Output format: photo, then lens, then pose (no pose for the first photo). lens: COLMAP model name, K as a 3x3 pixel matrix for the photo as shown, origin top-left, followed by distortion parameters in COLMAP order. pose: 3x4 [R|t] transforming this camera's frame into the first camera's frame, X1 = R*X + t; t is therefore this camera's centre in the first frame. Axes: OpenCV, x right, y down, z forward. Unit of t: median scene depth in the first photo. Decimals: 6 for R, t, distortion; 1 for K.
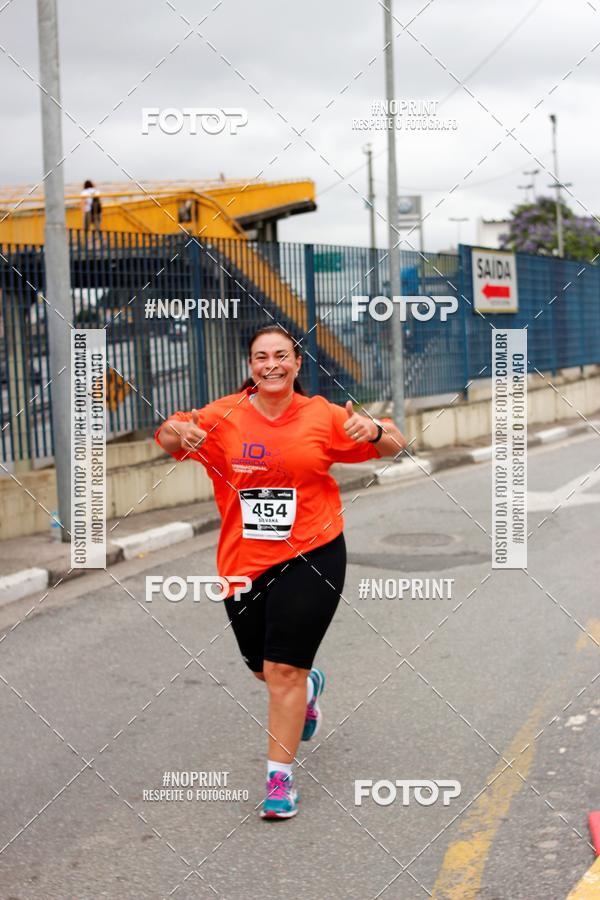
lens RADIAL K [[1435.5, 0, 303.7], [0, 1435.5, 452.3], [0, 0, 1]] dist [-0.140665, 0.075595]
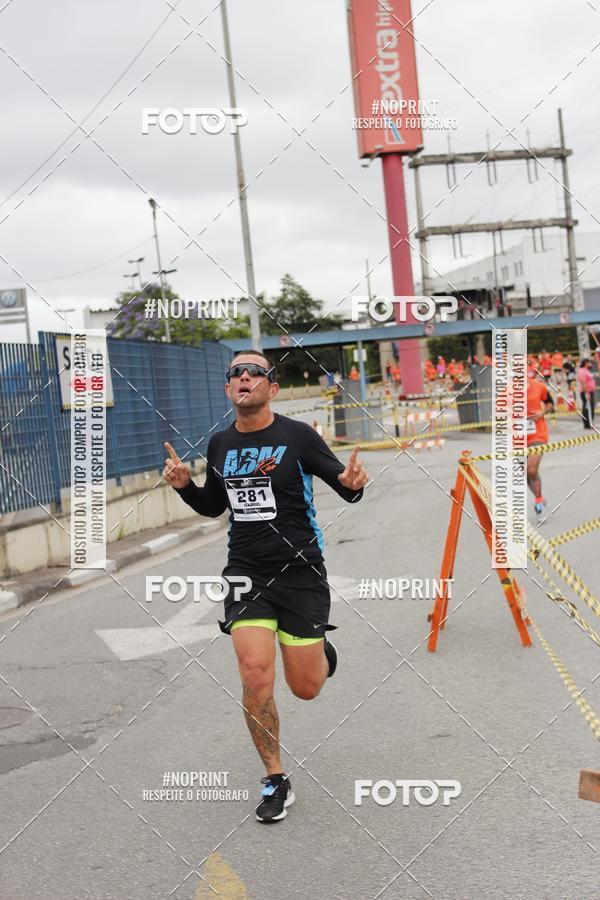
lens RADIAL K [[1430.4, 0, 305.6], [0, 1430.4, 452.1], [0, 0, 1]] dist [-0.136883, 0.071219]
pose [[0.963002, -0.061462, 0.262390, 0.036212], [0.077679, 0.995628, -0.051874, -0.017587], [-0.258055, 0.070337, 0.963567, 0.146787]]
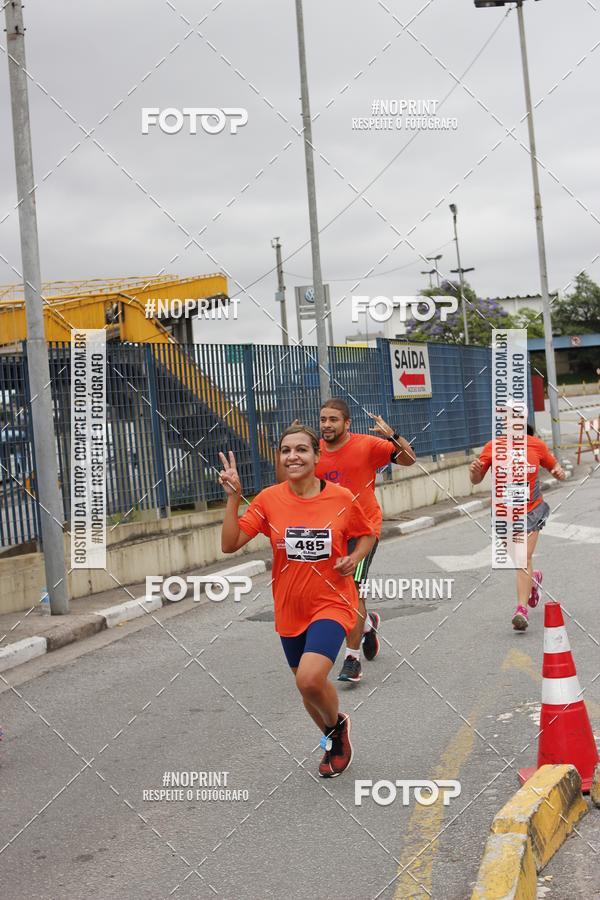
lens RADIAL K [[1430.4, 0, 305.6], [0, 1430.4, 452.1], [0, 0, 1]] dist [-0.136883, 0.071219]
pose [[0.997253, -0.040172, 0.062230, -0.020941], [0.043905, 0.997243, -0.059829, 0.006458], [-0.059655, 0.062397, 0.996267, -0.101756]]
